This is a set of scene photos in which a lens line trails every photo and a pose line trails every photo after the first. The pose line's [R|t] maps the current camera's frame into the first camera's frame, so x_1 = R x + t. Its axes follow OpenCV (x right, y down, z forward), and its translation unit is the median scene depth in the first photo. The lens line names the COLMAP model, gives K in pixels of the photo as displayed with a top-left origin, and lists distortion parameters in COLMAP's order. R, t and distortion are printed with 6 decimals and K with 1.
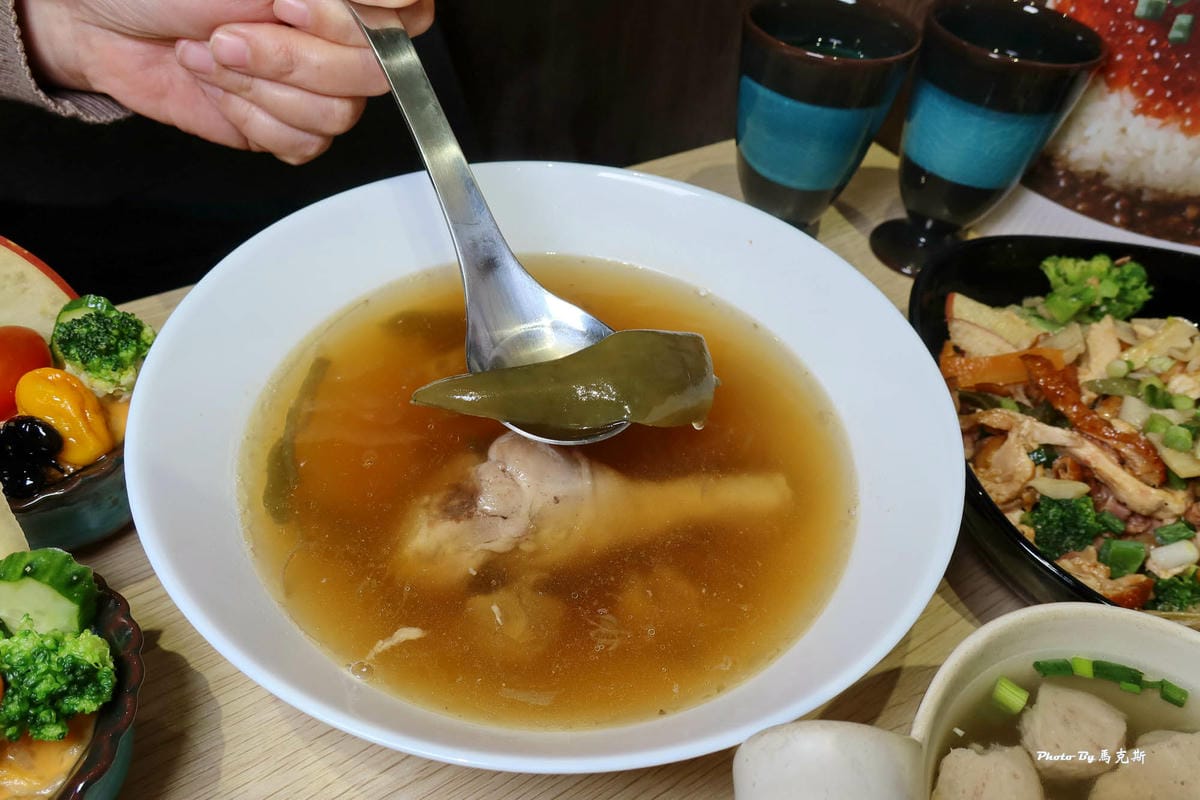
lens RADIAL K [[812.2, 0, 600.0], [0, 812.2, 400.0], [0, 0, 1]] dist [-0.029668, 0.002971]
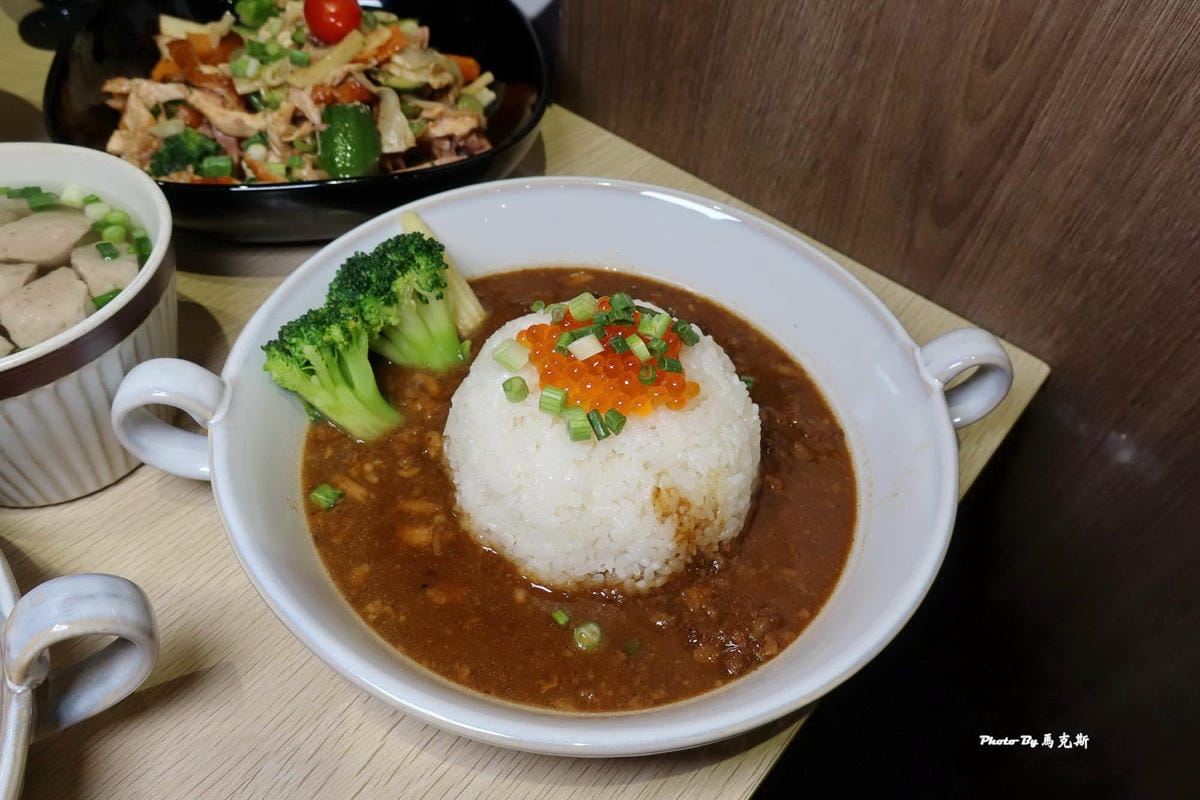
lens RADIAL K [[870.0, 0, 607.2], [0, 870.0, 412.1], [0, 0, 1]] dist [-0.034974, -0.003674]
pose [[0.951566, -0.220513, 0.214232, 0.810925], [0.201960, 0.973725, 0.105218, 0.517736], [-0.231805, -0.056856, 0.971099, -0.454029]]
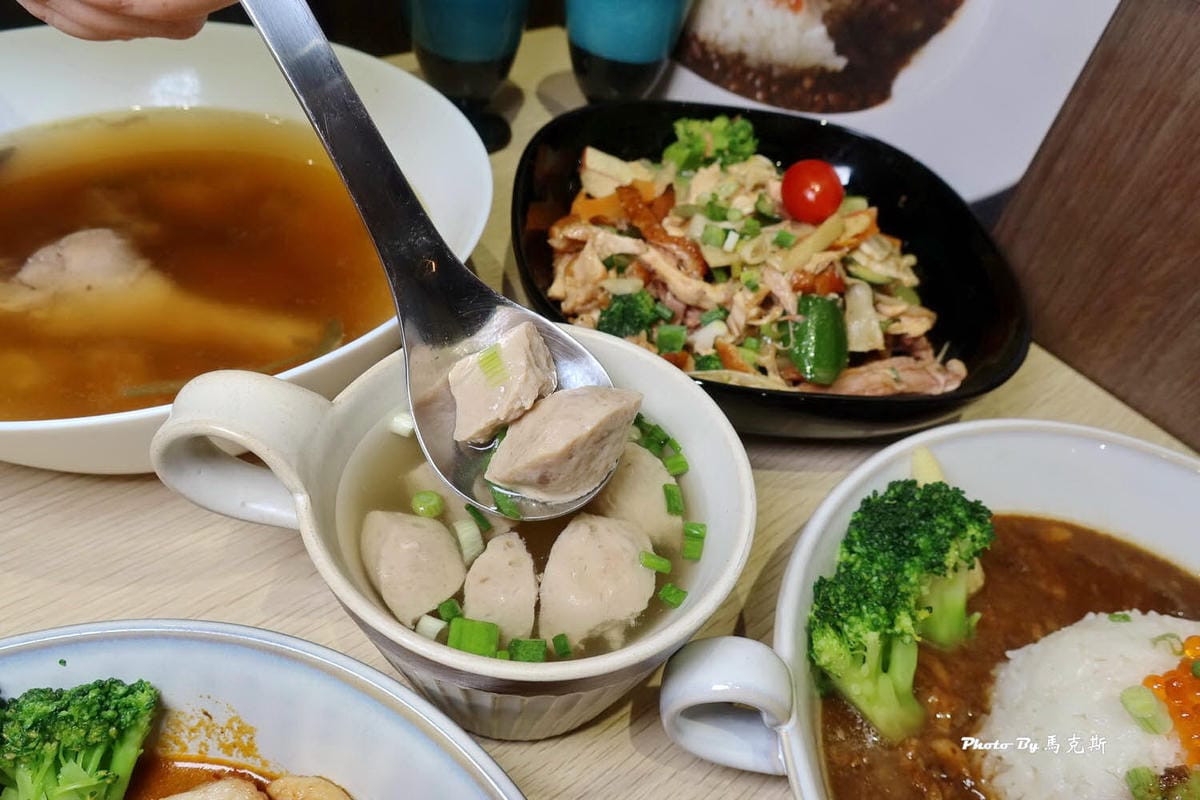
lens RADIAL K [[799.4, 0, 600.1], [0, 799.4, 409.5], [0, 0, 1]] dist [-0.044290, -0.003688]
pose [[0.993556, -0.036925, 0.107160, 0.395428], [0.033172, 0.998779, 0.036598, 0.238349], [-0.108380, -0.032808, 0.993568, -0.150748]]
